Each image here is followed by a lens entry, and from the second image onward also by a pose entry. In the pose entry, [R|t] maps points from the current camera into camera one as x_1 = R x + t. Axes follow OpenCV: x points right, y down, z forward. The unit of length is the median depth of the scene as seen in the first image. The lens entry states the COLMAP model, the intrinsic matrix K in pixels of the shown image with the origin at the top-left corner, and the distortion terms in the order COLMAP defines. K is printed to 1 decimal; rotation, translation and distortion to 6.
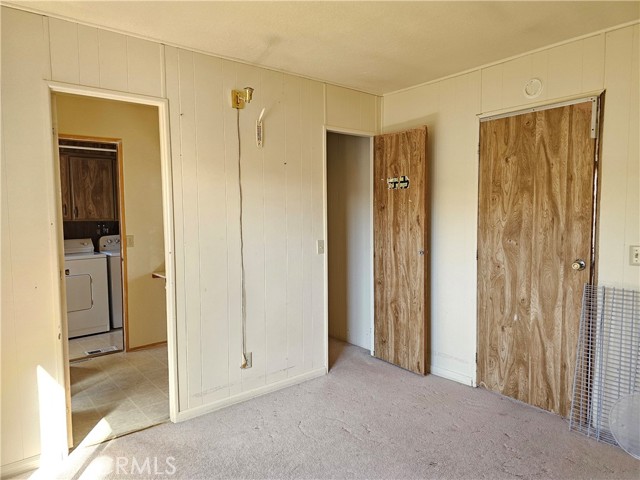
lens RADIAL K [[430.5, 0, 316.4], [0, 430.5, 237.8], [0, 0, 1]] dist [0.055439, -0.038909]
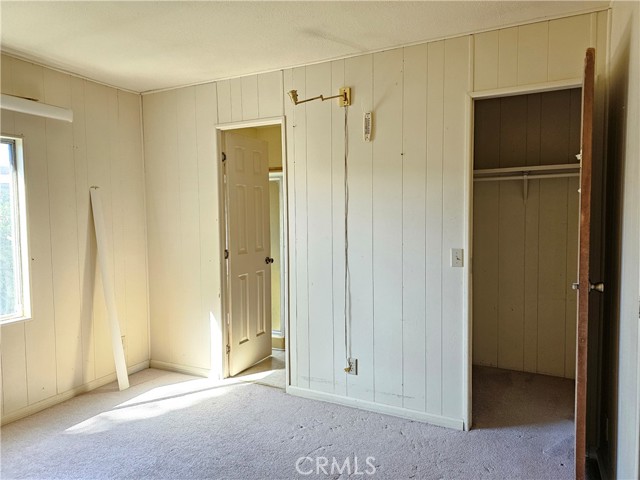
lens RADIAL K [[430.5, 0, 318.6], [0, 430.5, 235.6], [0, 0, 1]] dist [0.055439, -0.038909]
pose [[0.415527, 0.051607, -0.908116, 0.677417], [-0.050934, 0.998143, 0.033417, -0.034271], [0.908154, 0.032368, 0.417384, 0.530739]]
